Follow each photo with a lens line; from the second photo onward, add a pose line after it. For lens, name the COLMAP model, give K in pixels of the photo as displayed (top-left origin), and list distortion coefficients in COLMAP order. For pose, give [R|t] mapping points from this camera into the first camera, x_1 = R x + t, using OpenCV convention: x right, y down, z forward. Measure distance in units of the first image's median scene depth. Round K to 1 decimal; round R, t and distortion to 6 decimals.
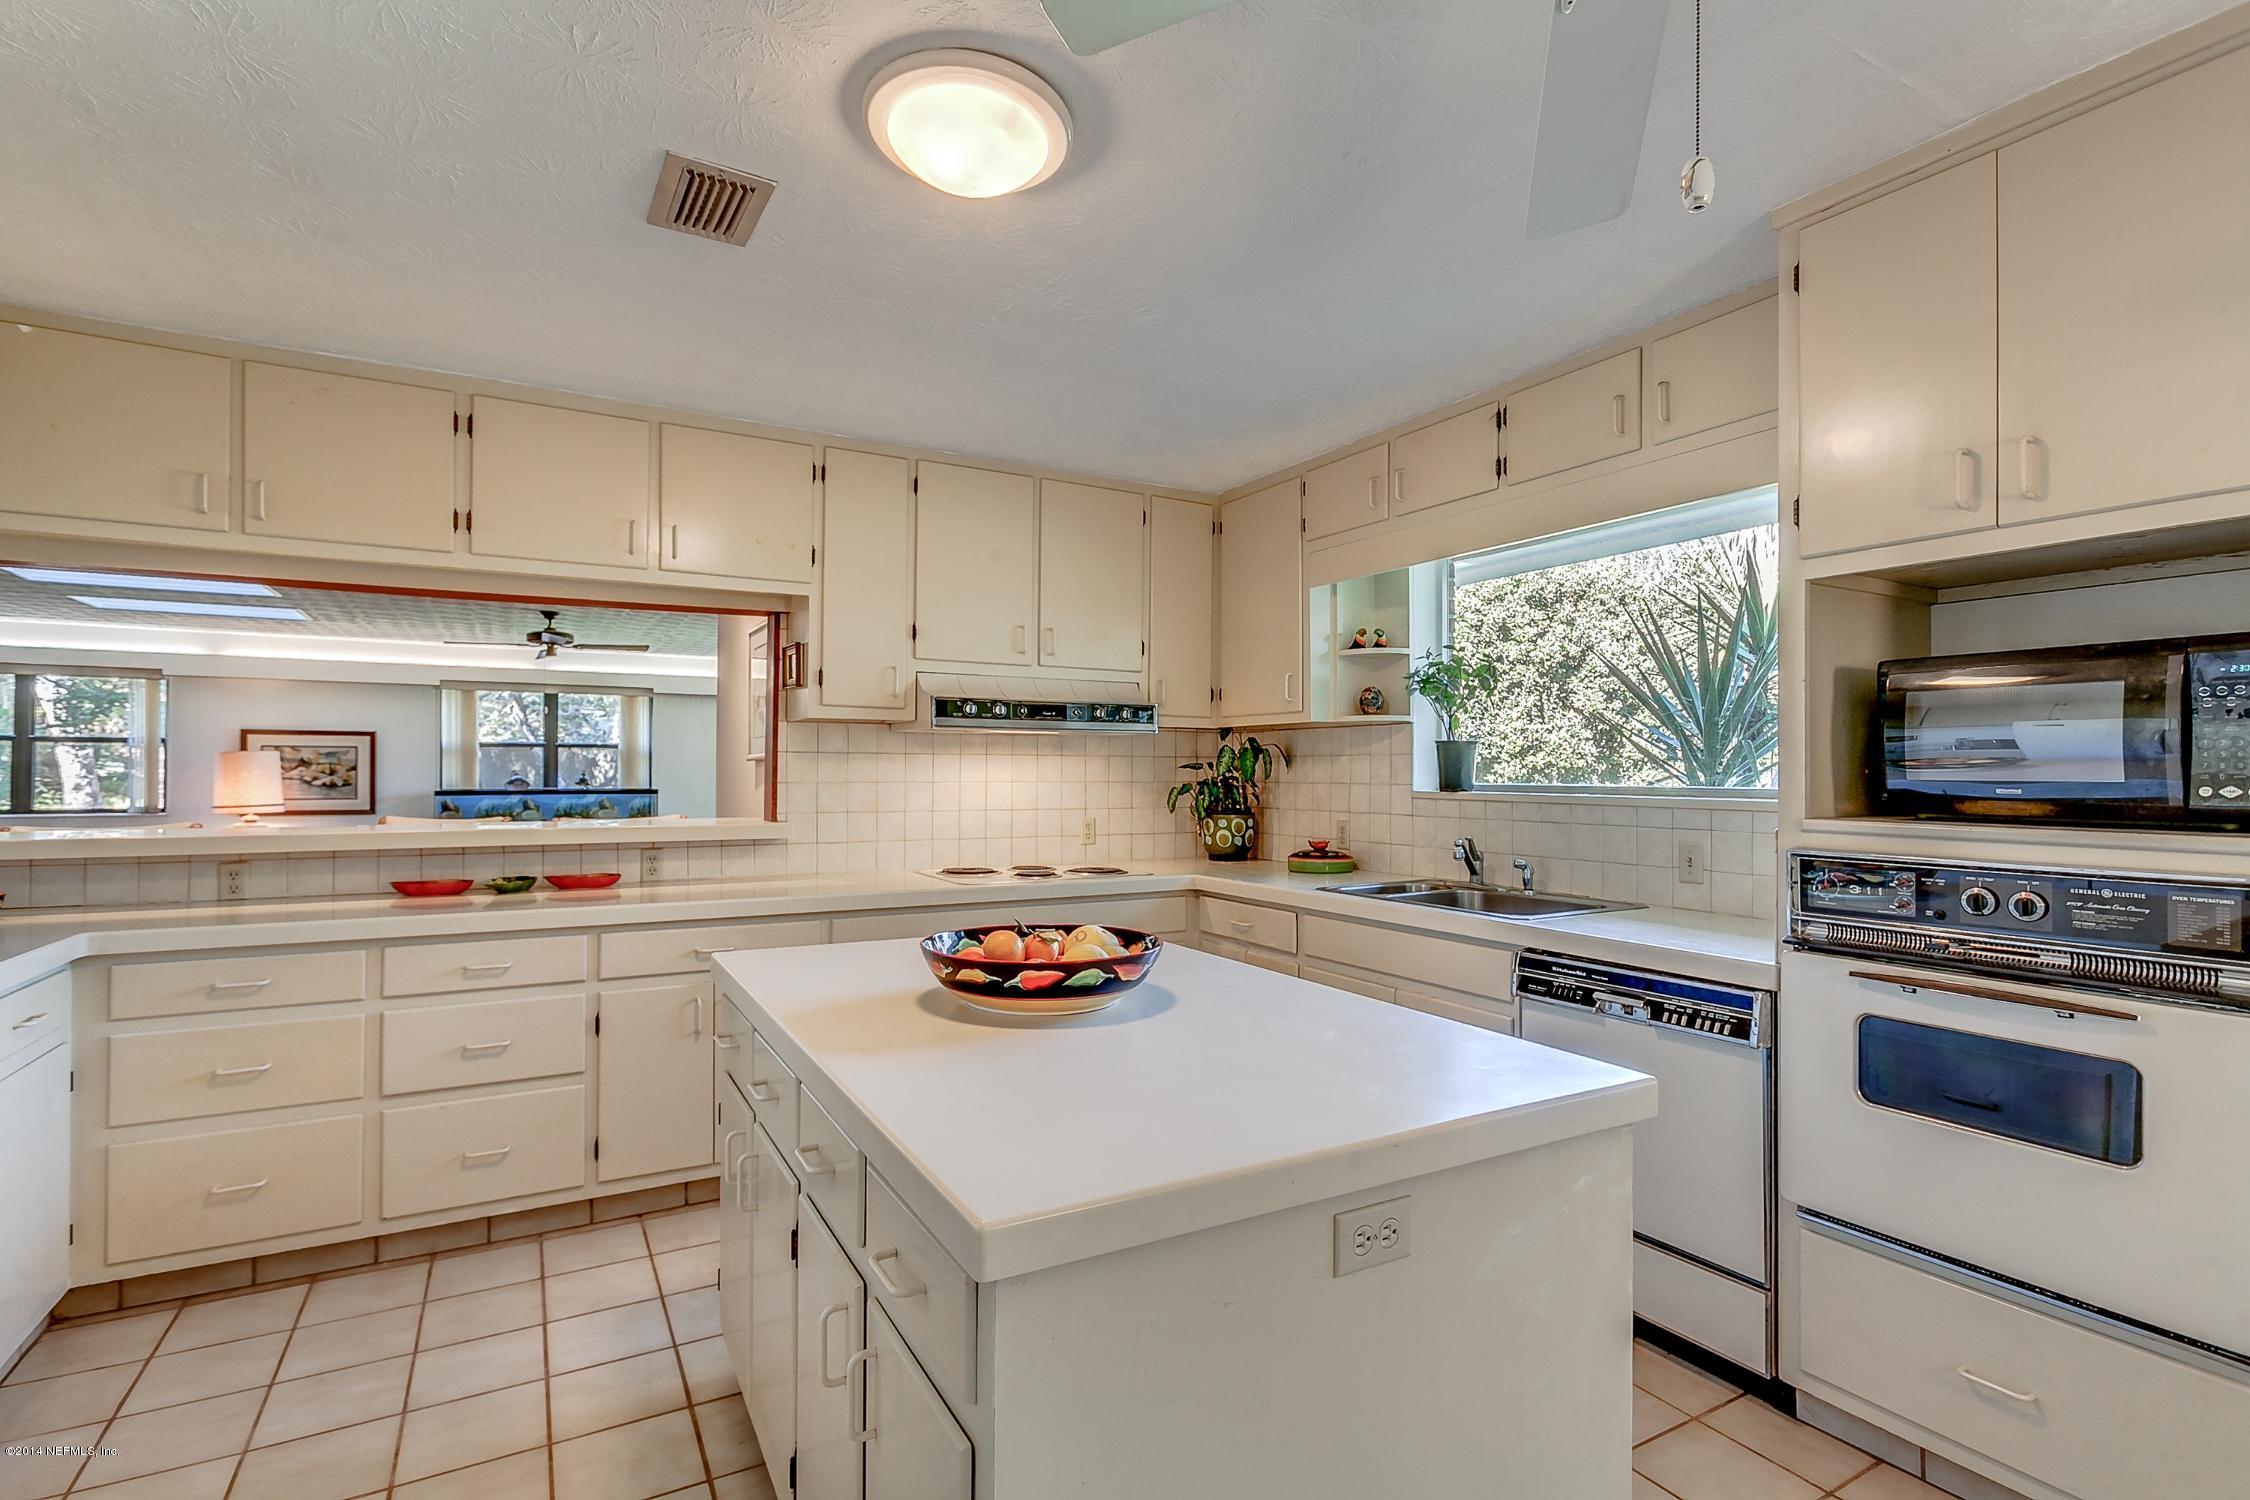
lens RADIAL K [[1074.4, 0, 1124.5], [0, 1074.4, 759.4], [0, 0, 1]] dist [-0.002805, -0.000304]
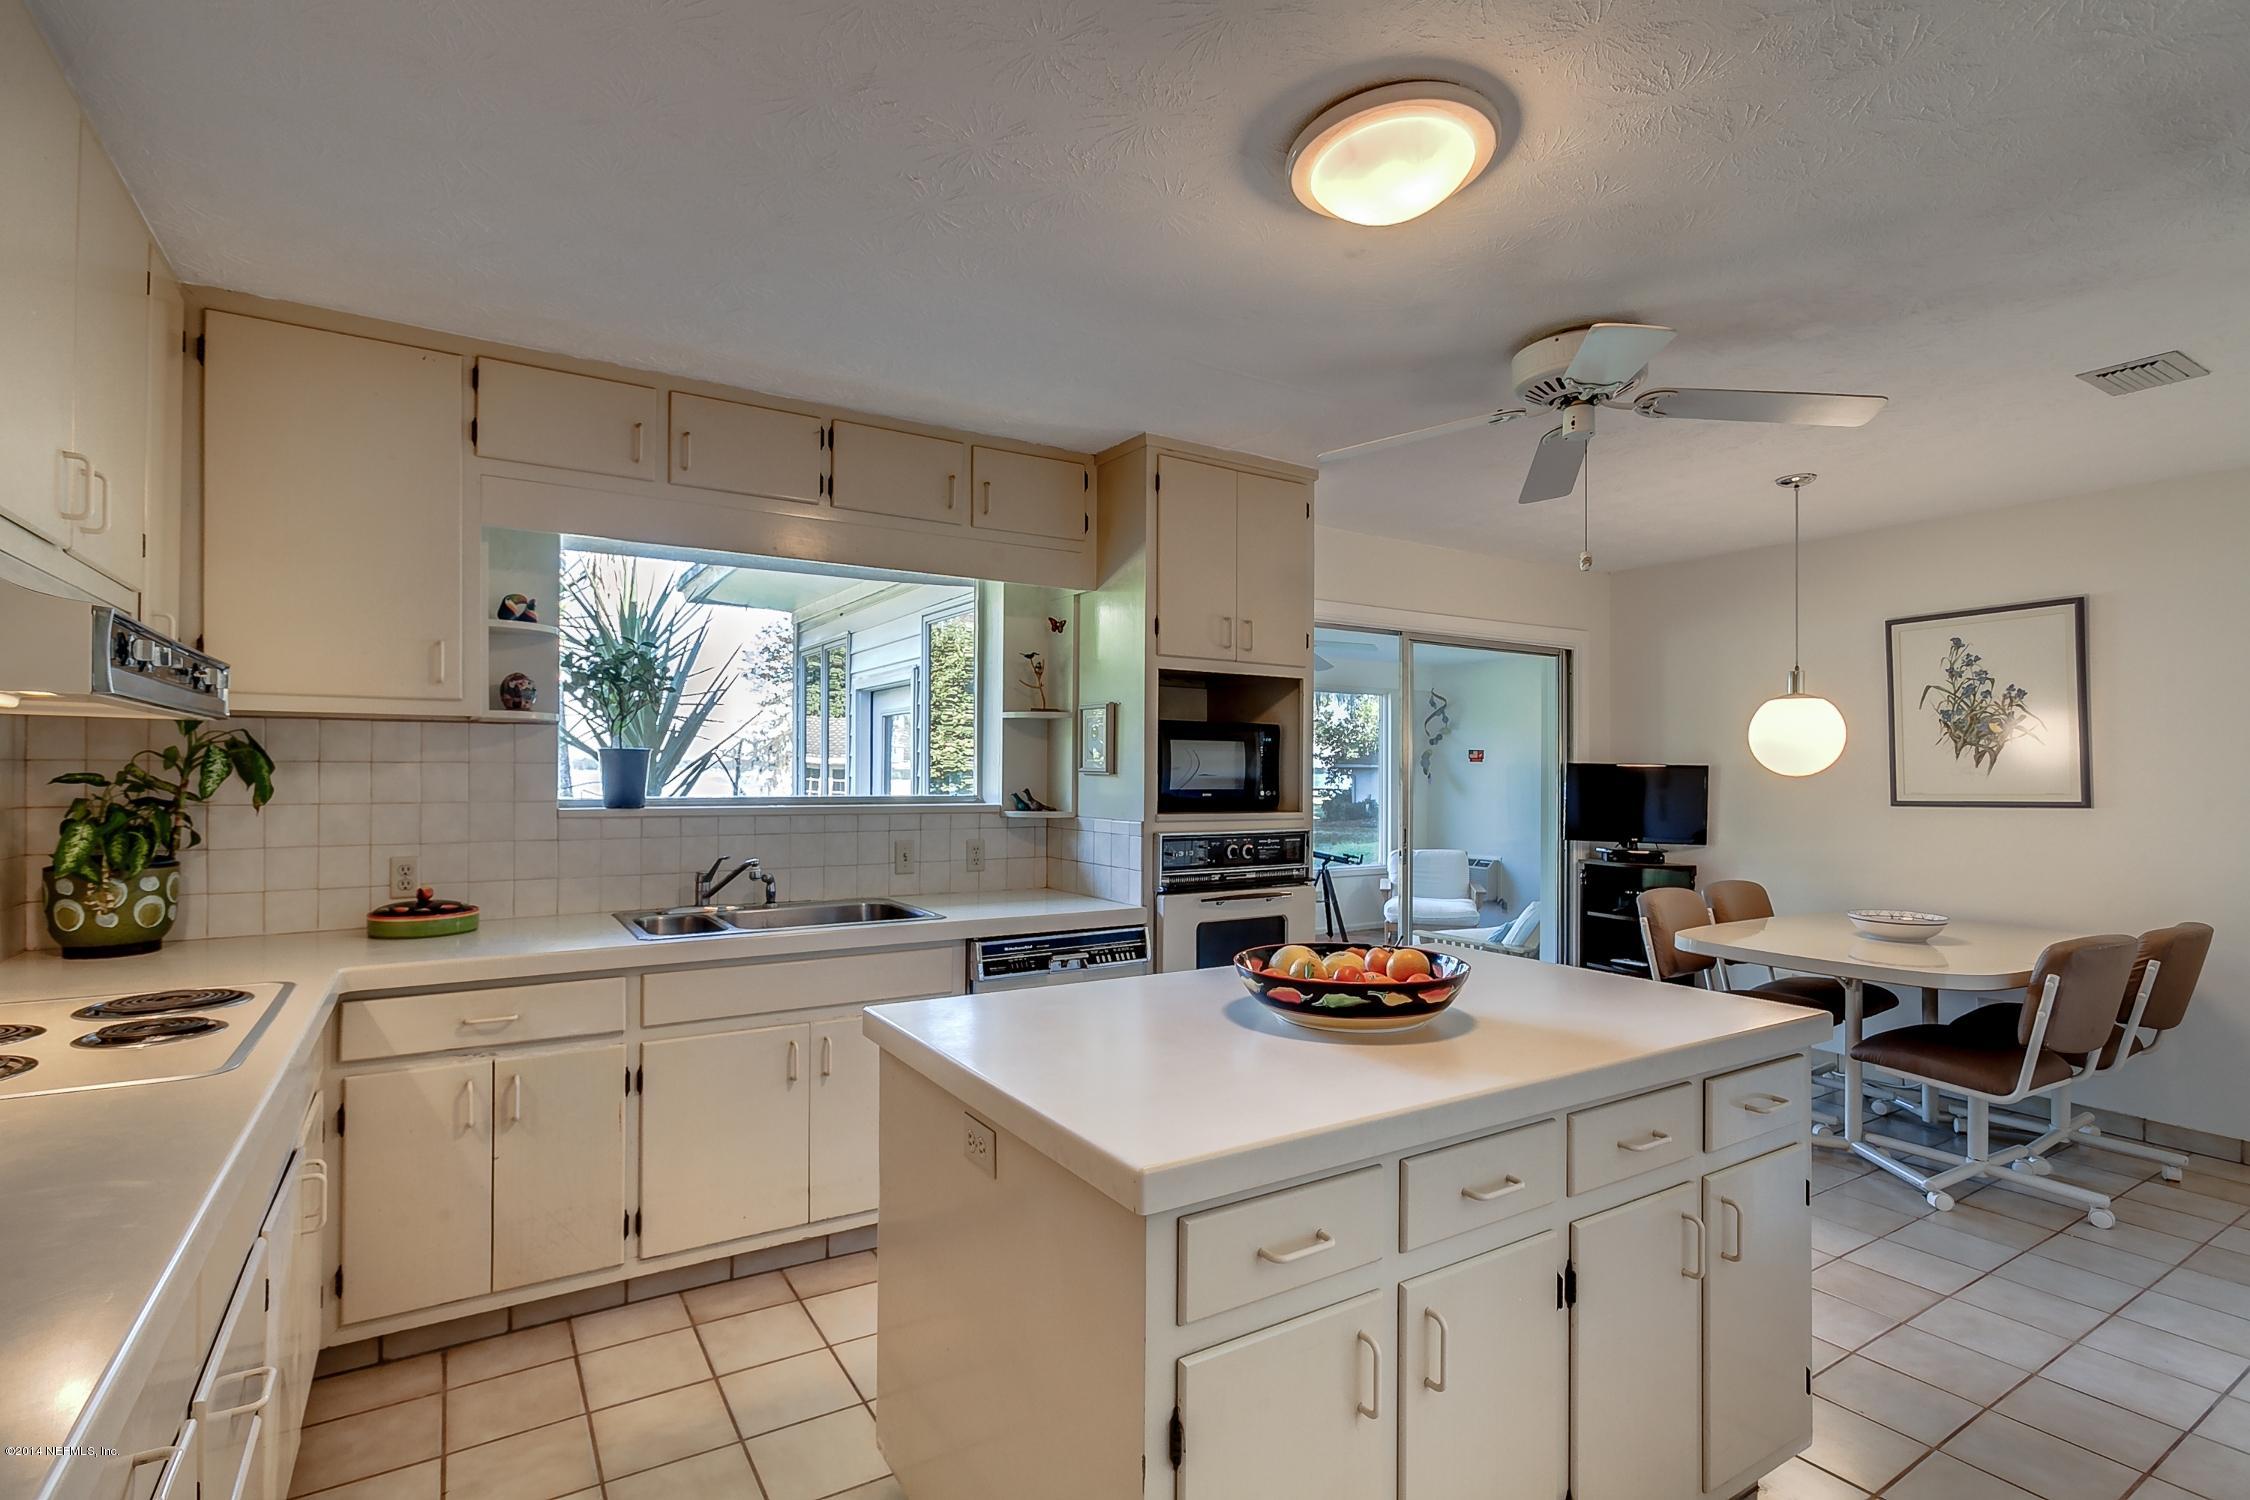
lens RADIAL K [[1074.4, 0, 1124.9], [0, 1074.4, 758.4], [0, 0, 1]] dist [-0.002805, -0.000304]
pose [[-0.052024, 0.006039, 0.998628, -0.604512], [-0.016861, 0.999834, -0.006924, -0.010985], [-0.998503, -0.017198, -0.051913, 0.685843]]
